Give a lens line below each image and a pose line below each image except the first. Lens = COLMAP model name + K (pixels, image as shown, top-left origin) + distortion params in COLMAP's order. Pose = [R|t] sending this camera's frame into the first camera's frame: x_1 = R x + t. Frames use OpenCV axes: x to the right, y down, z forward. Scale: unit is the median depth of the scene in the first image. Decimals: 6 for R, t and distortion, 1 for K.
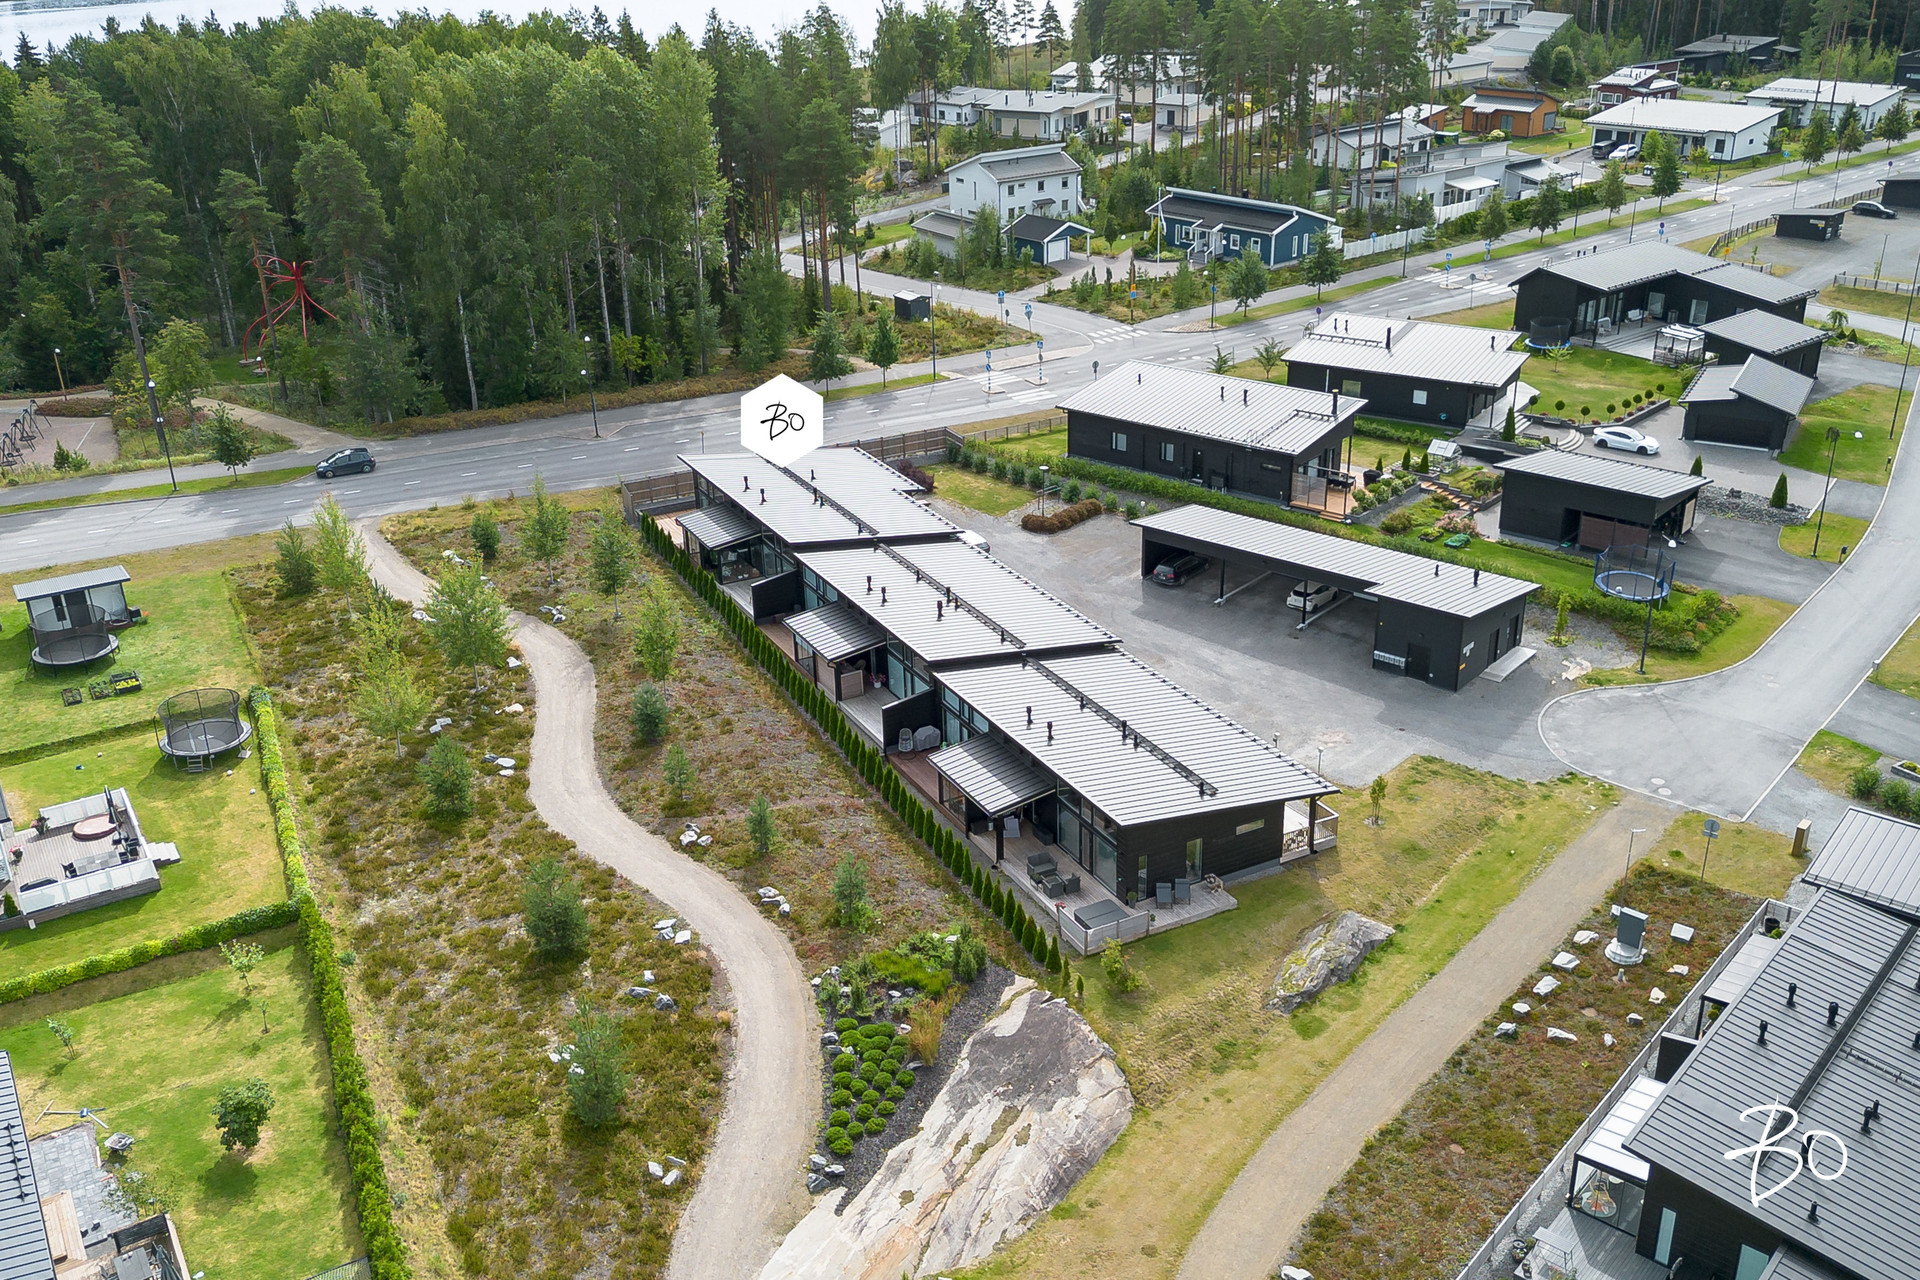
lens RADIAL K [[1554.9, 0, 960.0], [0, 1554.9, 640.0], [0, 0, 1]] dist [0.098736, -0.137756]
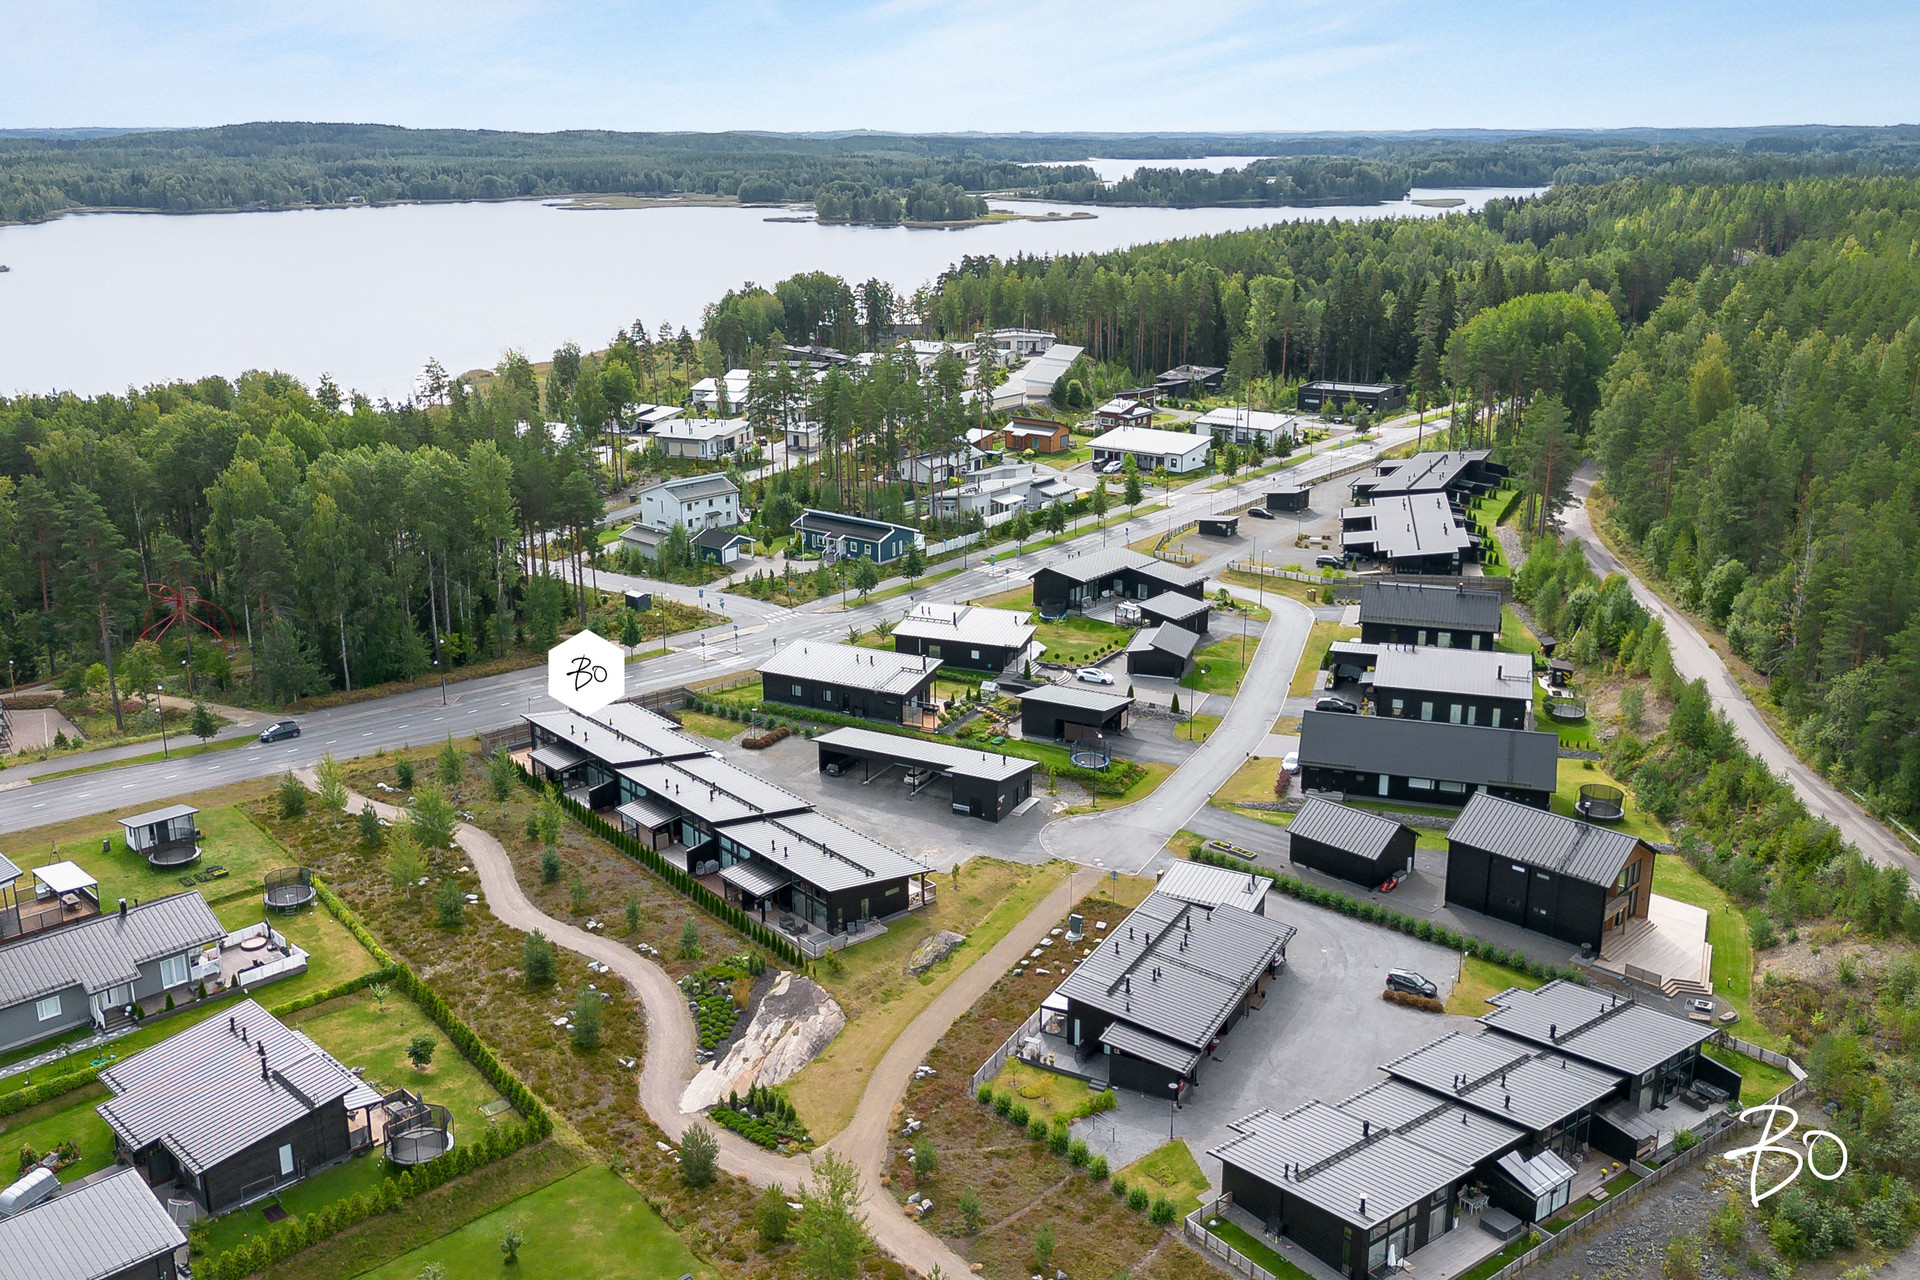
lens RADIAL K [[1554.9, 0, 960.0], [0, 1554.9, 640.0], [0, 0, 1]] dist [0.098736, -0.137756]
pose [[0.969717, -0.039383, 0.241036, -0.123611], [0.072999, 0.988536, -0.132164, 0.047430], [-0.233068, 0.145757, 0.961475, -0.612994]]
